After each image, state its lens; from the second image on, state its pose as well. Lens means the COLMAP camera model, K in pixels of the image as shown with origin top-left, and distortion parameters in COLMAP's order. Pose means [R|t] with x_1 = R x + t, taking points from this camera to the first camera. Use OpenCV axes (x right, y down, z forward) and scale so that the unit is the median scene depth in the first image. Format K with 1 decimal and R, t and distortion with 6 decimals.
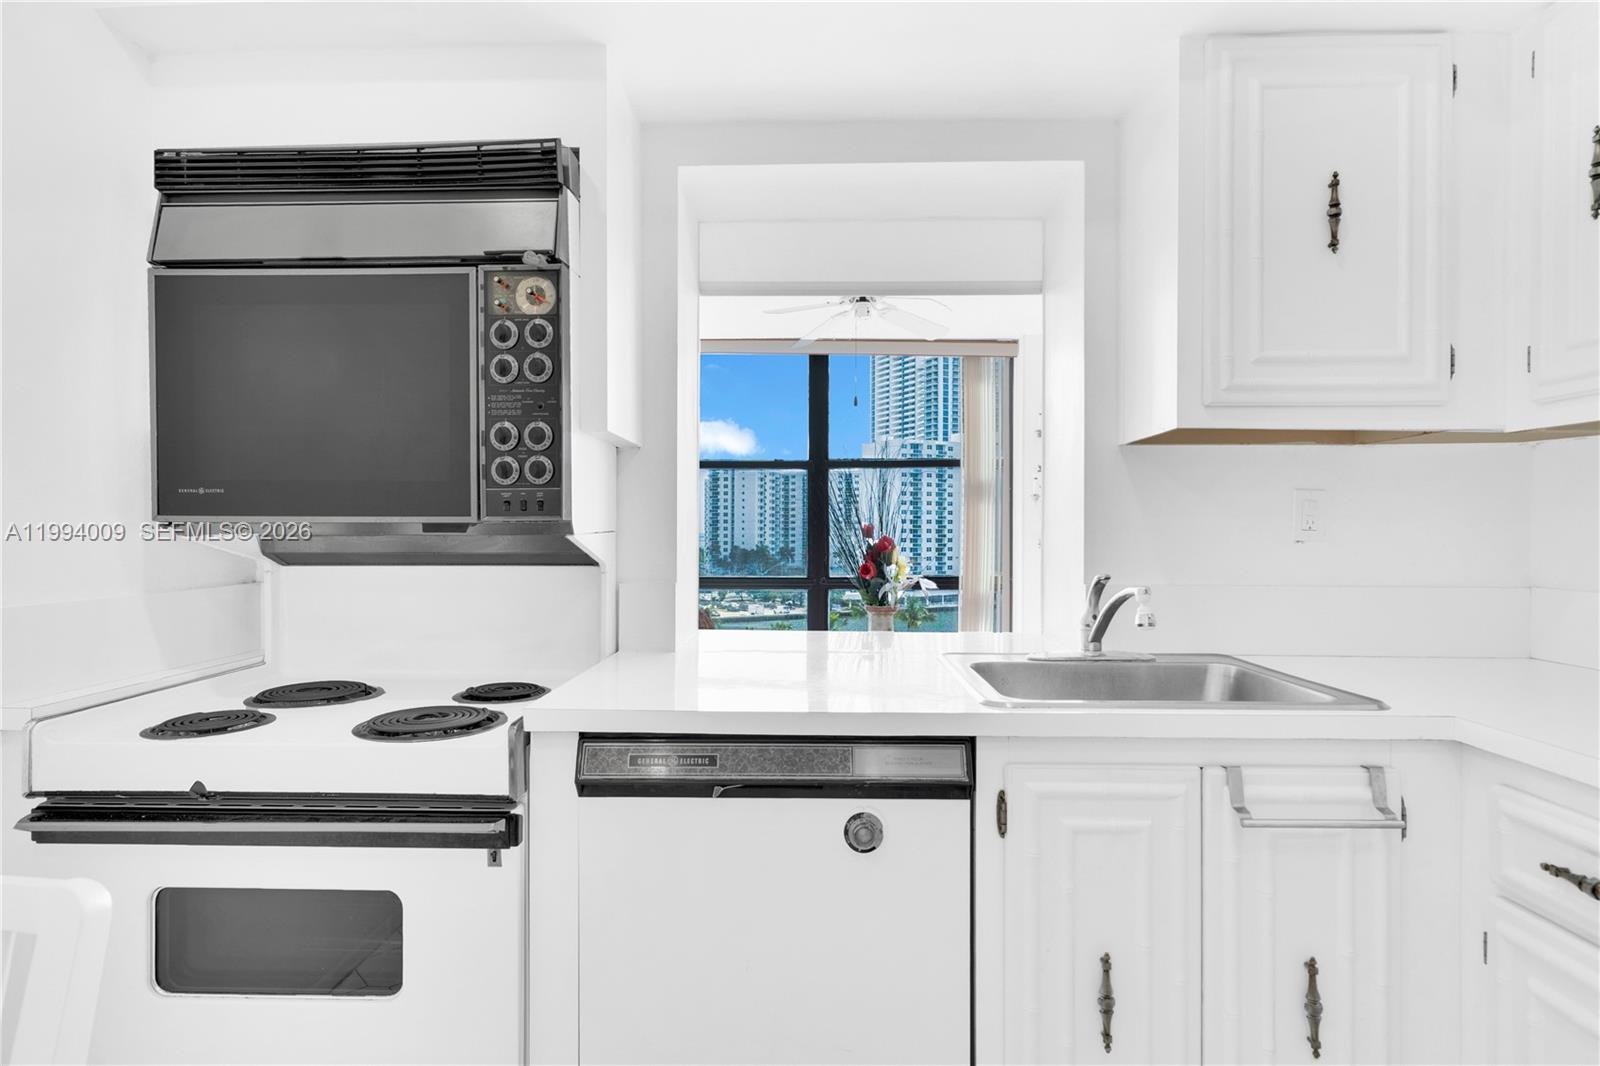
lens RADIAL K [[825.3, 0, 792.0], [0, 825.3, 532.6], [0, 0, 1]] dist [-0.000113, 0.001777]
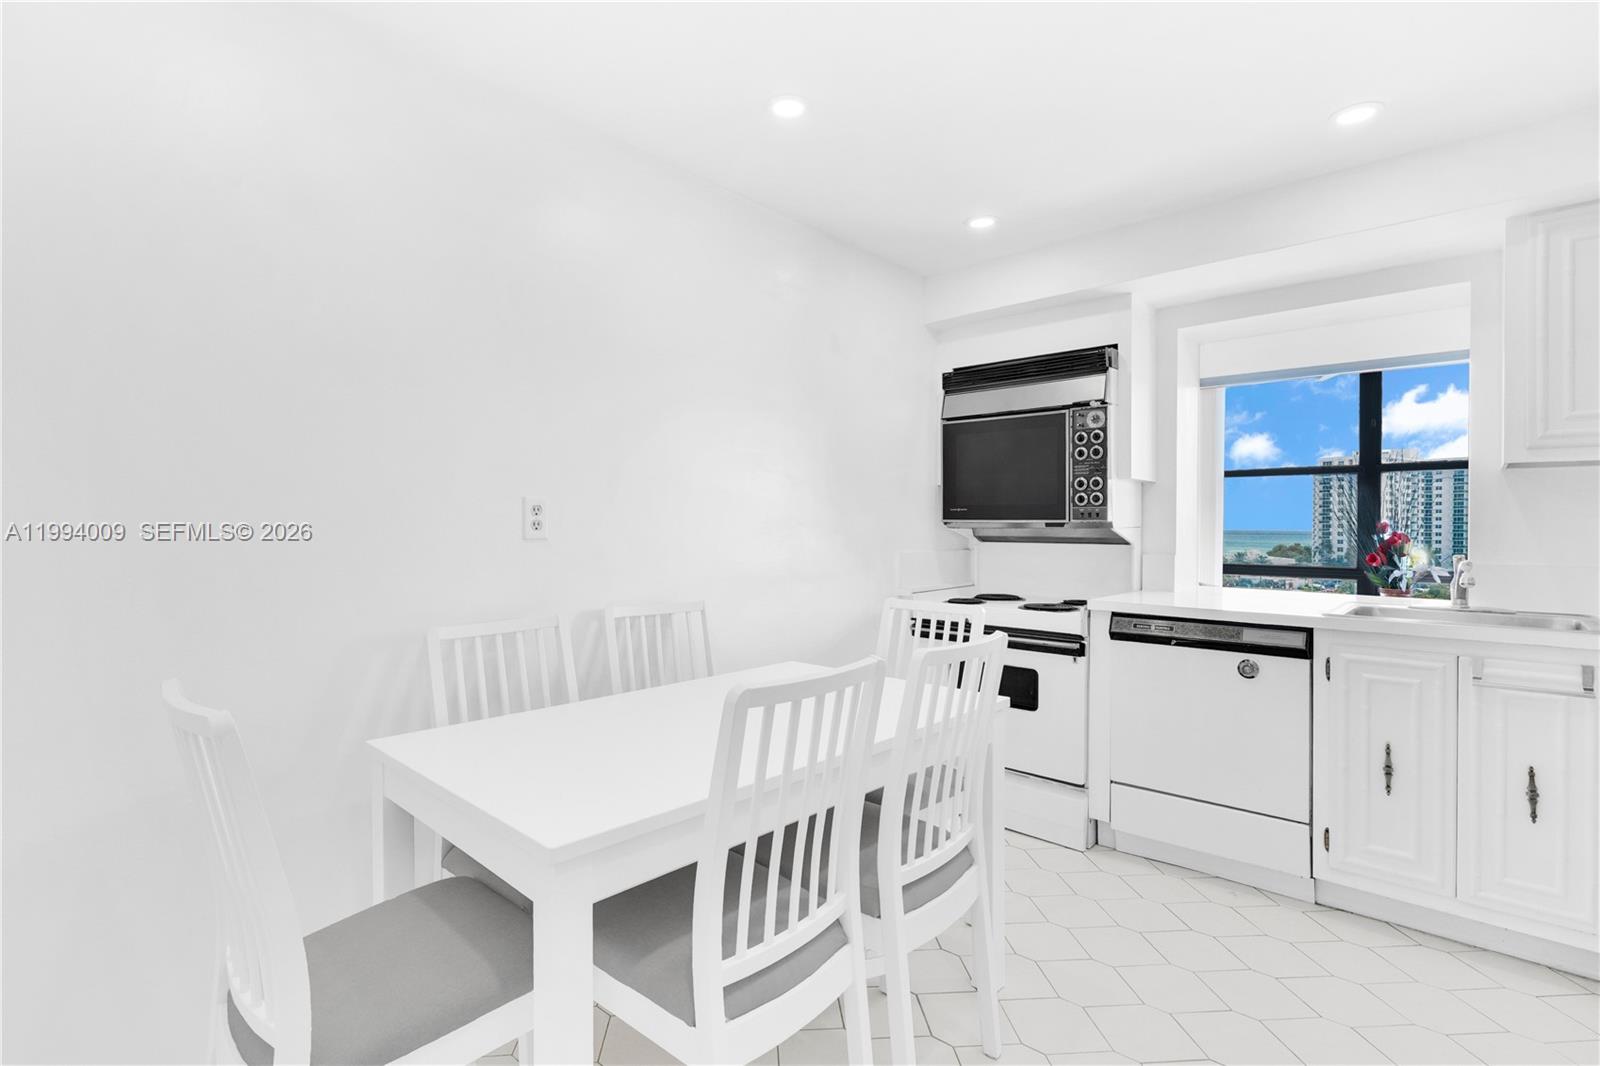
lens RADIAL K [[781.9, 0, 810.6], [0, 781.9, 533.9], [0, 0, 1]] dist [0.008517, 0.000328]
pose [[0.781738, 0.008820, -0.623545, 0.398733], [-0.004848, 0.999956, 0.008067, 0.004443], [0.623588, -0.003283, 0.781746, -1.105452]]
